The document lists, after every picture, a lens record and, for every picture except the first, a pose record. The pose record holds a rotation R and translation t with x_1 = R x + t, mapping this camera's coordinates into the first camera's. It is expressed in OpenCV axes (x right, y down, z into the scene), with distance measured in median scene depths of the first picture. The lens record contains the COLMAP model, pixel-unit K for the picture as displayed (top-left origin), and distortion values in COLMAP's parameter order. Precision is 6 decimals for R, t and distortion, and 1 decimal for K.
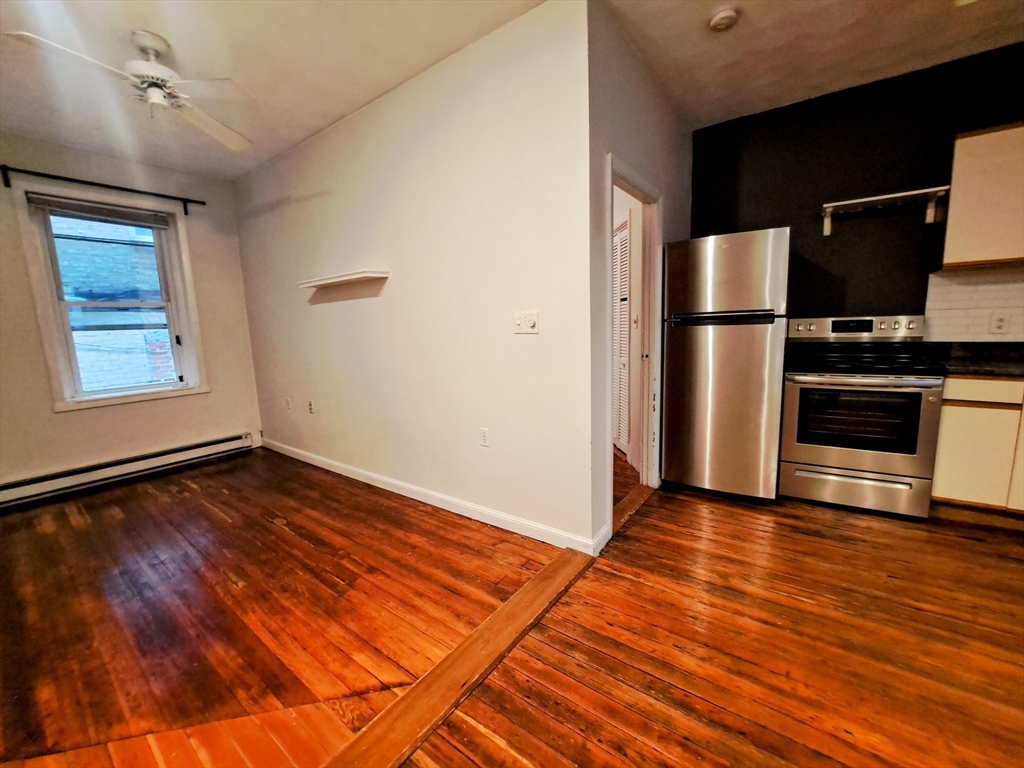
lens RADIAL K [[409.8, 0, 512.8], [0, 409.8, 385.5], [0, 0, 1]] dist [-0.018088, 0.000695]
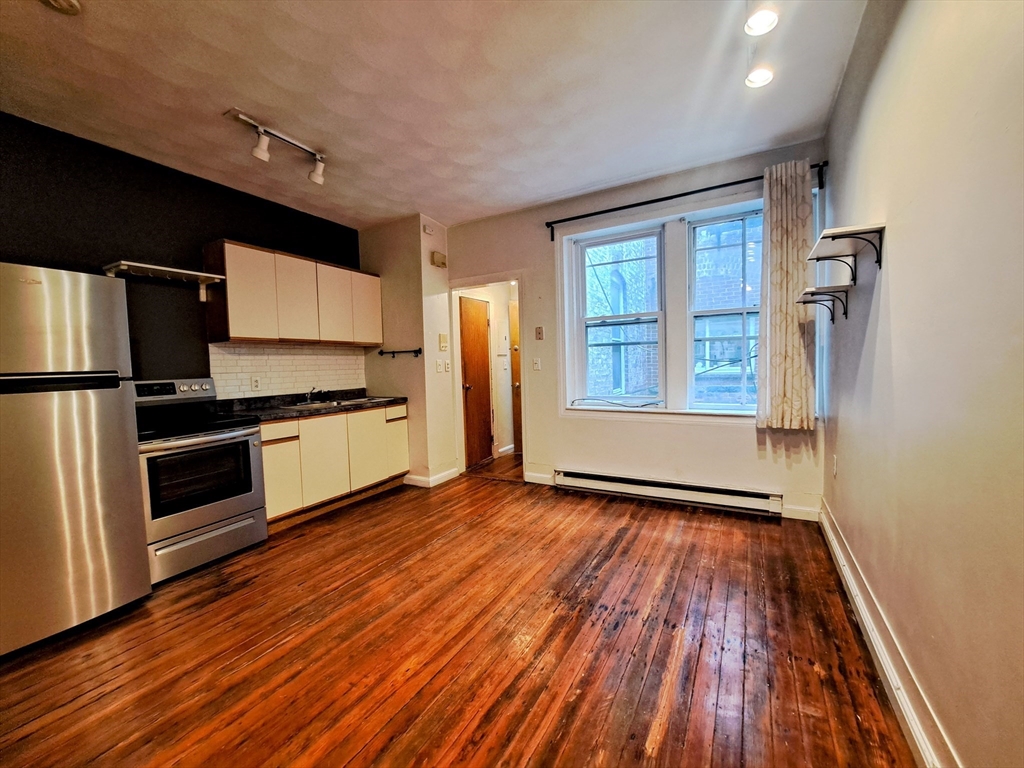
lens RADIAL K [[409.8, 0, 512.8], [0, 409.8, 385.5], [0, 0, 1]] dist [-0.018088, 0.000695]
pose [[-0.122193, -0.011319, 0.992442, -0.318582], [0.181283, 0.982859, 0.033530, -0.040894], [-0.975810, 0.184010, -0.118047, 0.349626]]
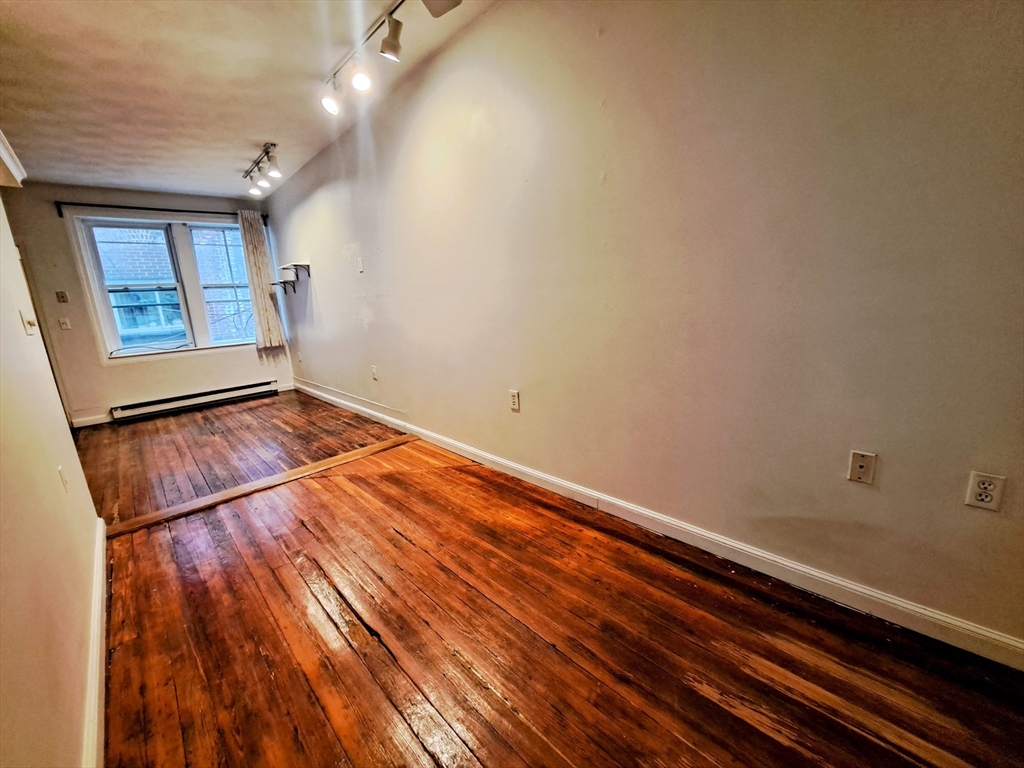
lens RADIAL K [[409.8, 0, 512.8], [0, 409.8, 385.5], [0, 0, 1]] dist [-0.018088, 0.000695]
pose [[-0.983066, 0.059692, 0.173260, -1.141672], [0.117784, 0.930123, 0.347848, -0.209222], [-0.140389, 0.362365, -0.921402, 1.731621]]
